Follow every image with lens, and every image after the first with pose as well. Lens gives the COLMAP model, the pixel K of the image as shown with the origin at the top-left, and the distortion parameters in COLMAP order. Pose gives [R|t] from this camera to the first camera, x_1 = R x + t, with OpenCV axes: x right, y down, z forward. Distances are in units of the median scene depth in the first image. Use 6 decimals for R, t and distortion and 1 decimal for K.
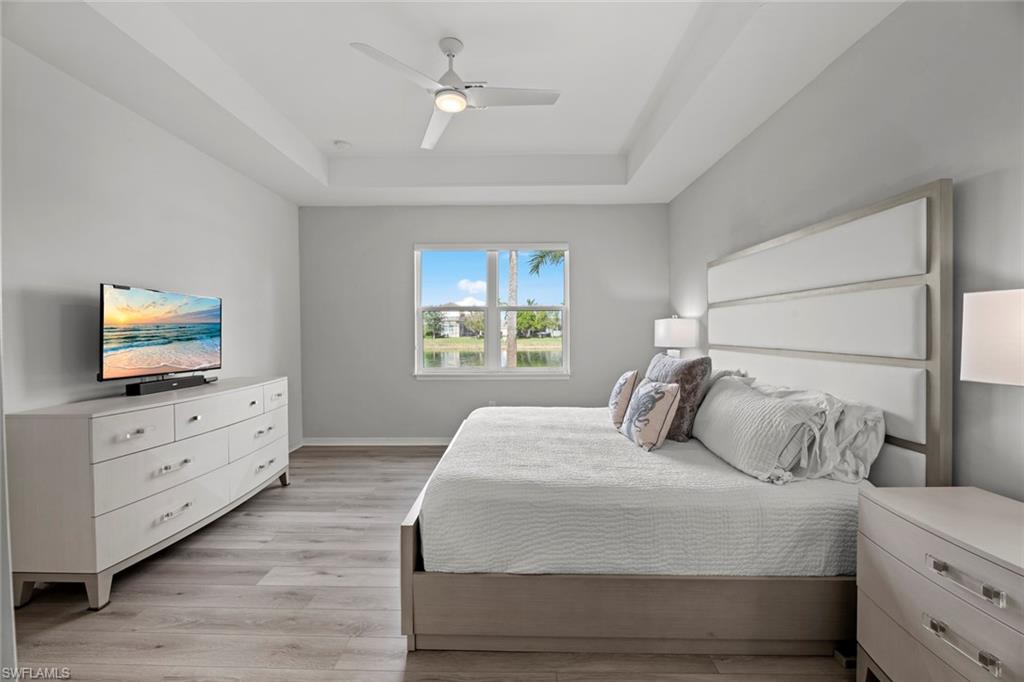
lens RADIAL K [[416.6, 0, 510.6], [0, 416.6, 343.1], [0, 0, 1]] dist [0.001290, -0.000267]
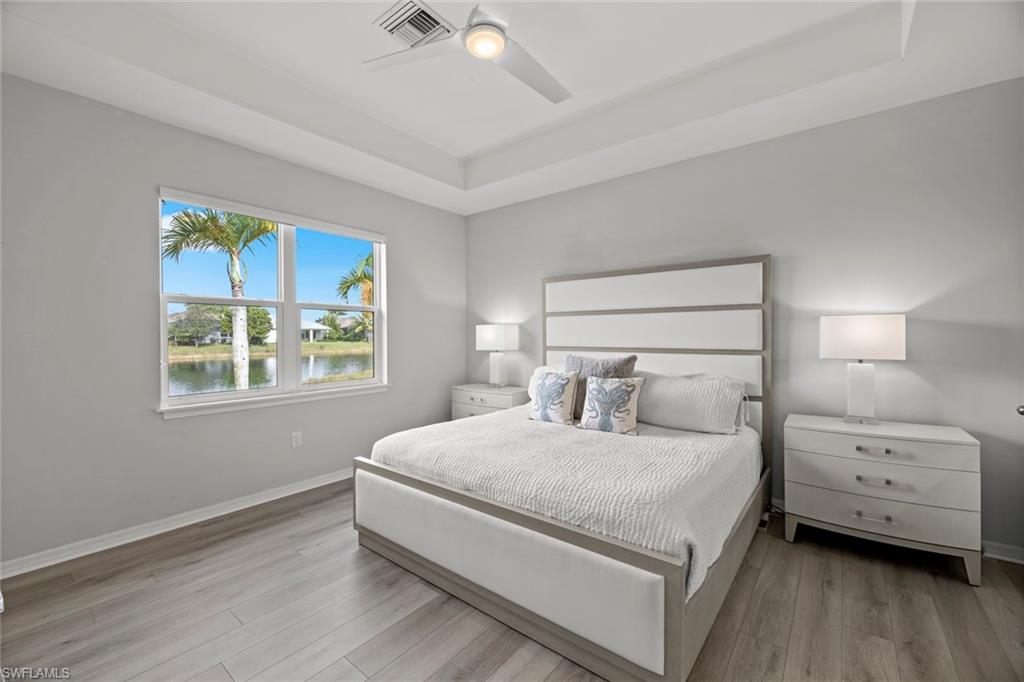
lens RADIAL K [[416.6, 0, 510.6], [0, 416.6, 343.1], [0, 0, 1]] dist [0.001290, -0.000267]
pose [[0.613002, -0.013584, 0.789965, -0.745644], [0.024495, 0.999698, -0.001817, -0.010447], [-0.789702, 0.020464, 0.613150, 0.491544]]
